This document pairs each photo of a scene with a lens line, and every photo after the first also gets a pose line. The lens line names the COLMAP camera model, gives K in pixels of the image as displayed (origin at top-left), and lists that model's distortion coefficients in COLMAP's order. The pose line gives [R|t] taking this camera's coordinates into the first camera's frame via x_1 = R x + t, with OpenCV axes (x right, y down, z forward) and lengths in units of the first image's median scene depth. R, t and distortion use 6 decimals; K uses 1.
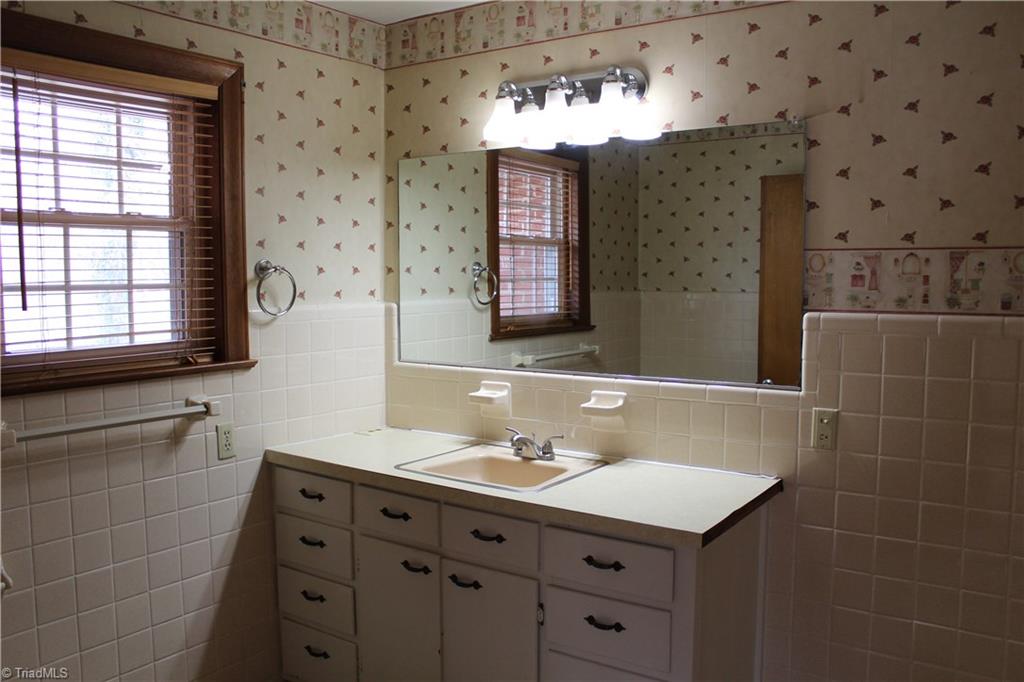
lens RADIAL K [[857.6, 0, 513.6], [0, 857.6, 338.3], [0, 0, 1]] dist [-0.144586, 0.112489]
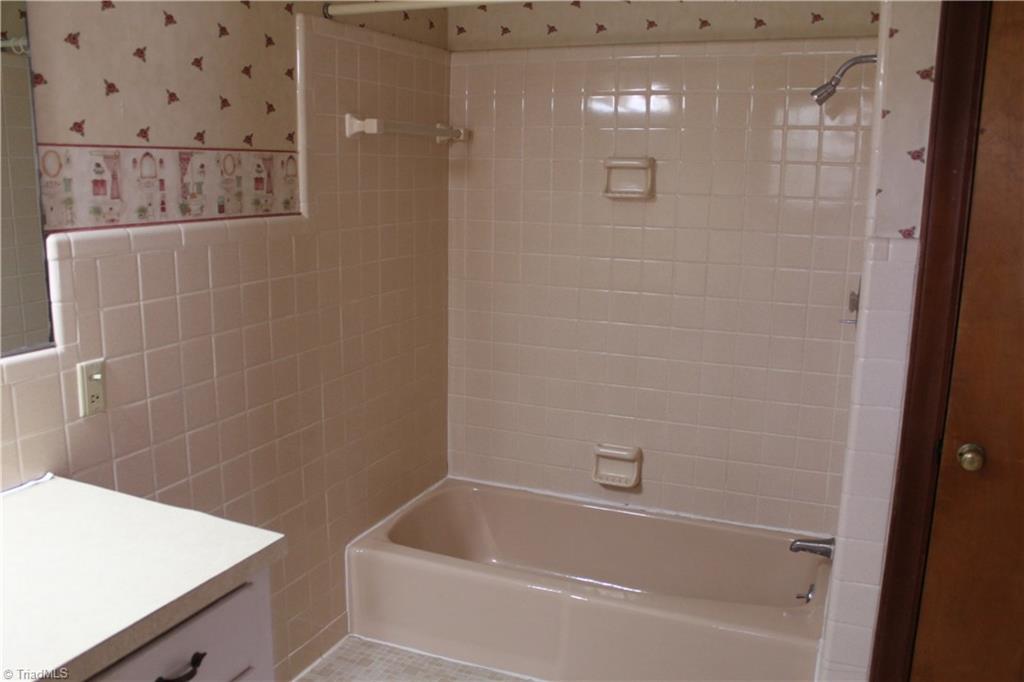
lens RADIAL K [[857.6, 0, 513.4], [0, 857.6, 347.2], [0, 0, 1]] dist [-0.144586, 0.112489]
pose [[-0.203043, -0.195404, 0.959474, -0.433831], [0.062898, 0.975259, 0.211929, -0.064669], [-0.977147, 0.103380, -0.185729, 0.803967]]
